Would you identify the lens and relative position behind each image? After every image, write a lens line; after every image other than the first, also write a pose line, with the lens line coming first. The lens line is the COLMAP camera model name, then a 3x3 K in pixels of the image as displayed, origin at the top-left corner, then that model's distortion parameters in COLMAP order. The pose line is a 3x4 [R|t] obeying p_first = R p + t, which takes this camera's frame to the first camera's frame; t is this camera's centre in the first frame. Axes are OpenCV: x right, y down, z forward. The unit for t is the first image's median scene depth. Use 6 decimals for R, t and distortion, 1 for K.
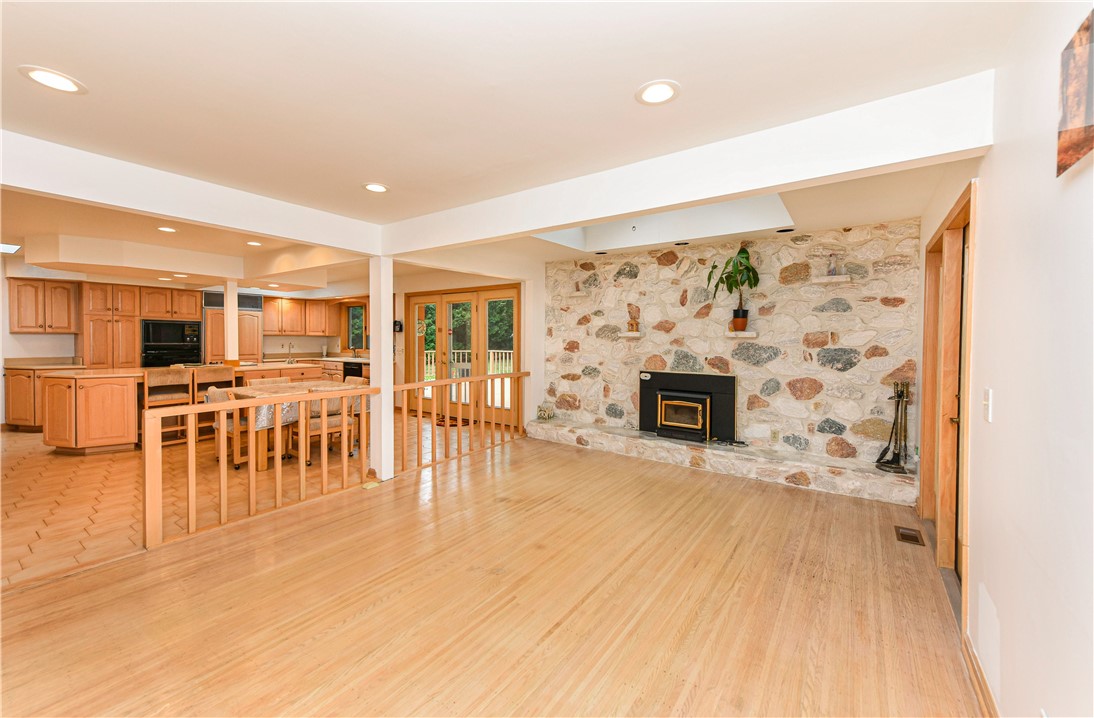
lens RADIAL K [[432.2, 0, 546.5], [0, 432.2, 346.4], [0, 0, 1]] dist [0.008575, -0.000081]
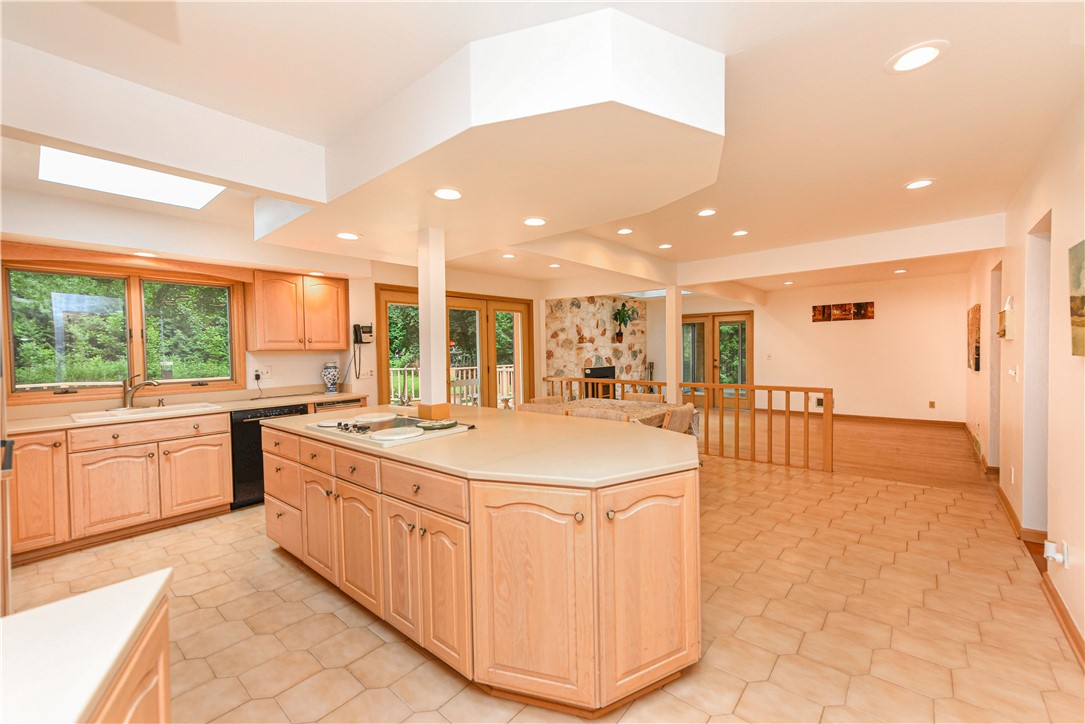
lens RADIAL K [[439.2, 0, 550.1], [0, 439.2, 361.8], [0, 0, 1]] dist [0.015916, 0.000026]
pose [[0.077559, -0.037595, 0.996279, -1.433410], [0.038218, 0.998666, 0.034710, -0.028259], [-0.996255, 0.035383, 0.078892, 1.034487]]
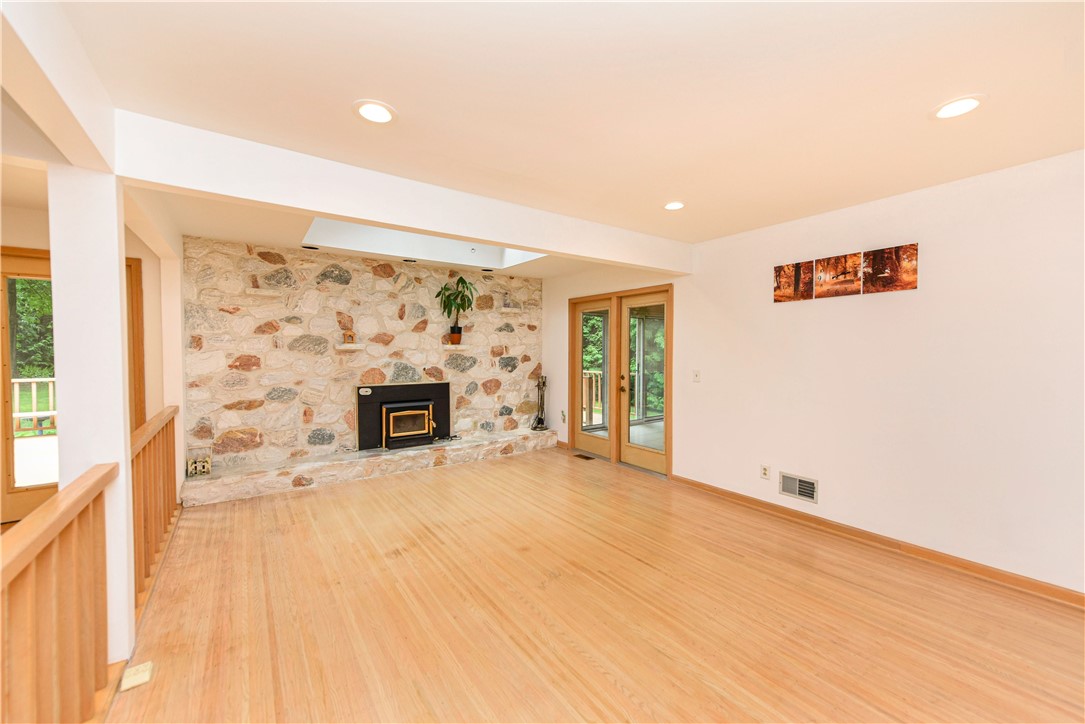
lens RADIAL K [[423.2, 0, 548.8], [0, 423.2, 360.7], [0, 0, 1]] dist [0.014421, 0.000042]
pose [[0.318579, -0.028142, 0.947479, -0.529043], [0.021930, 0.999510, 0.022314, -0.009702], [-0.947643, 0.013669, 0.319040, 0.334493]]
